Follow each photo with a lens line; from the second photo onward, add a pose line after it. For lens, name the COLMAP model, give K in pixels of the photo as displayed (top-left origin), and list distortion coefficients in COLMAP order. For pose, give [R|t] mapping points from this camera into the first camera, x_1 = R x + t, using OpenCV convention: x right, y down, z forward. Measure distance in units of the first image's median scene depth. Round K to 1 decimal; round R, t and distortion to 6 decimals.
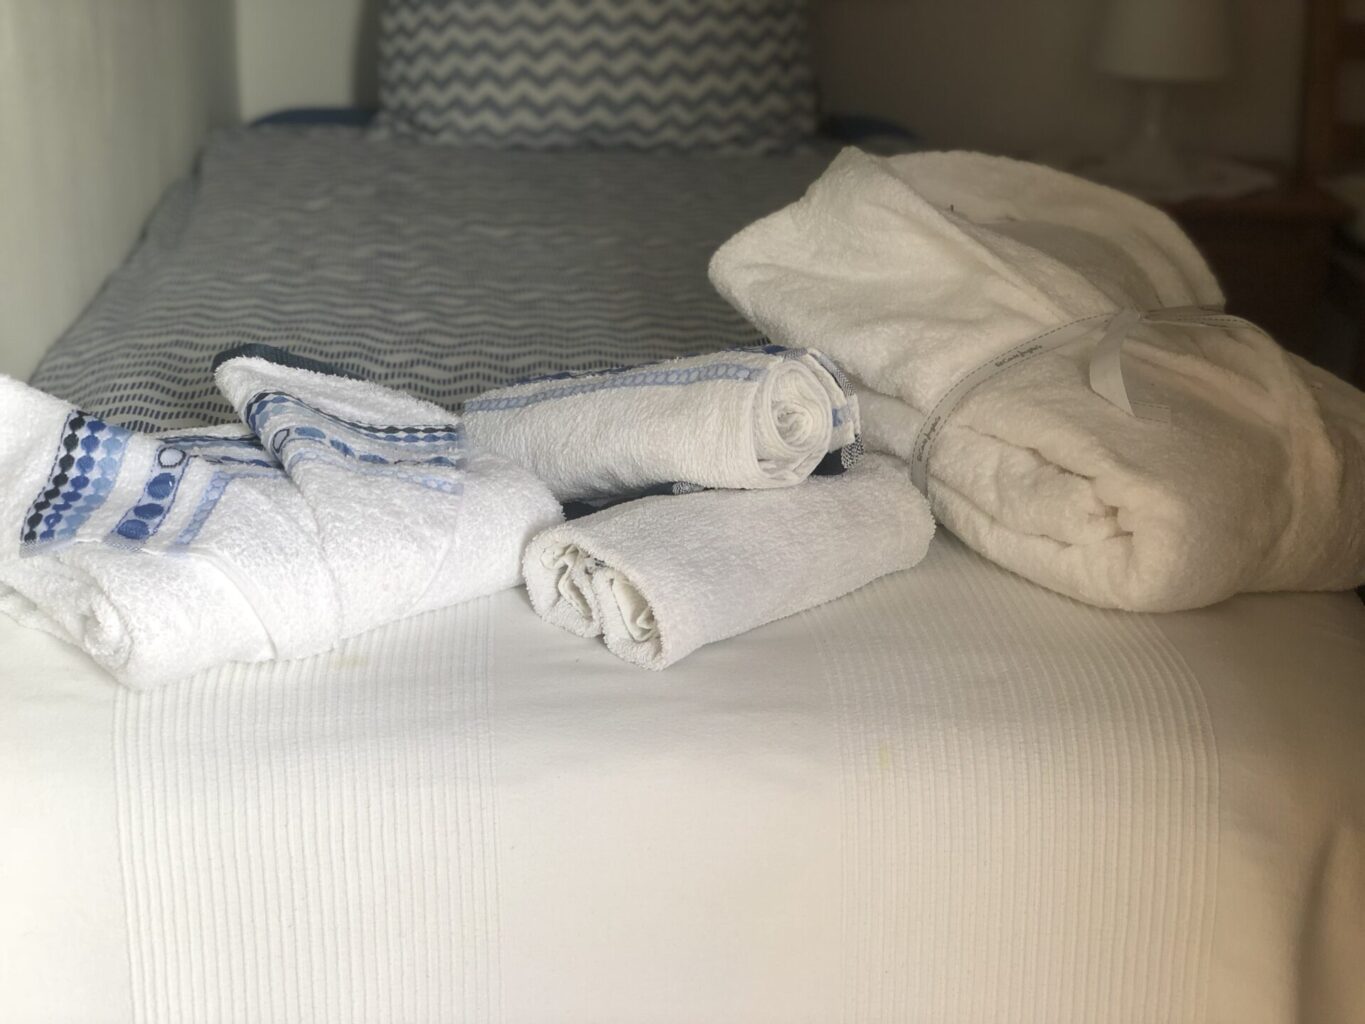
lens RADIAL K [[2052.0, 0, 681.1], [0, 2052.0, 519.1], [0, 0, 1]] dist [0.017914, 0.000000]
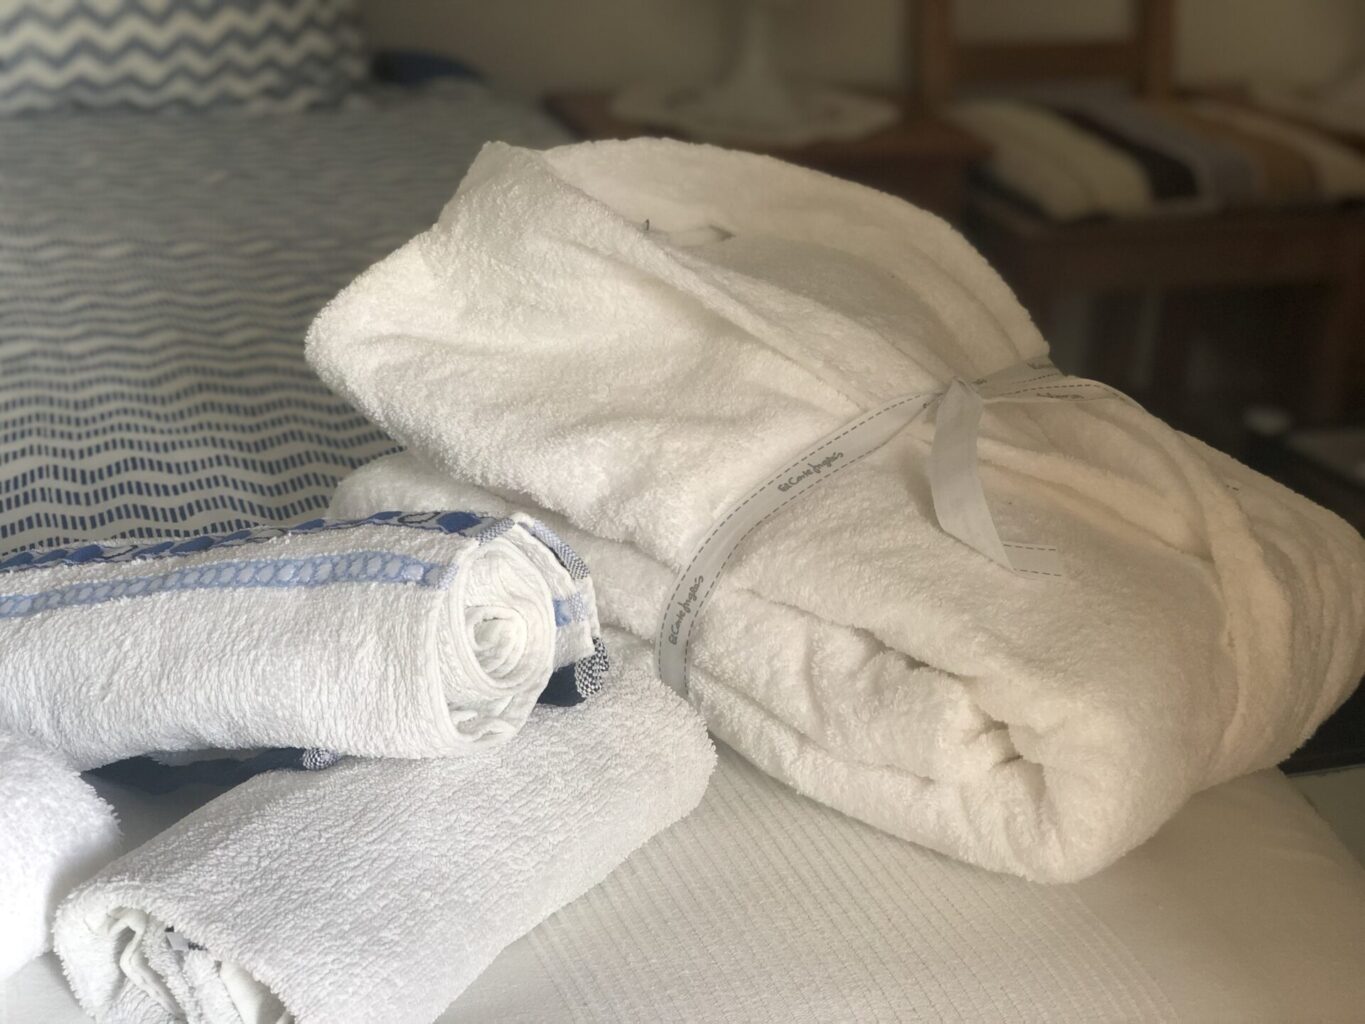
lens RADIAL K [[2052.0, 0, 690.3], [0, 2052.0, 502.5], [0, 0, 1]] dist [0.017914, 0.000000]
pose [[0.968522, -0.082101, 0.234999, -0.027507], [0.072799, 0.996191, 0.048007, -0.104114], [-0.238045, -0.029388, 0.970809, 0.372805]]
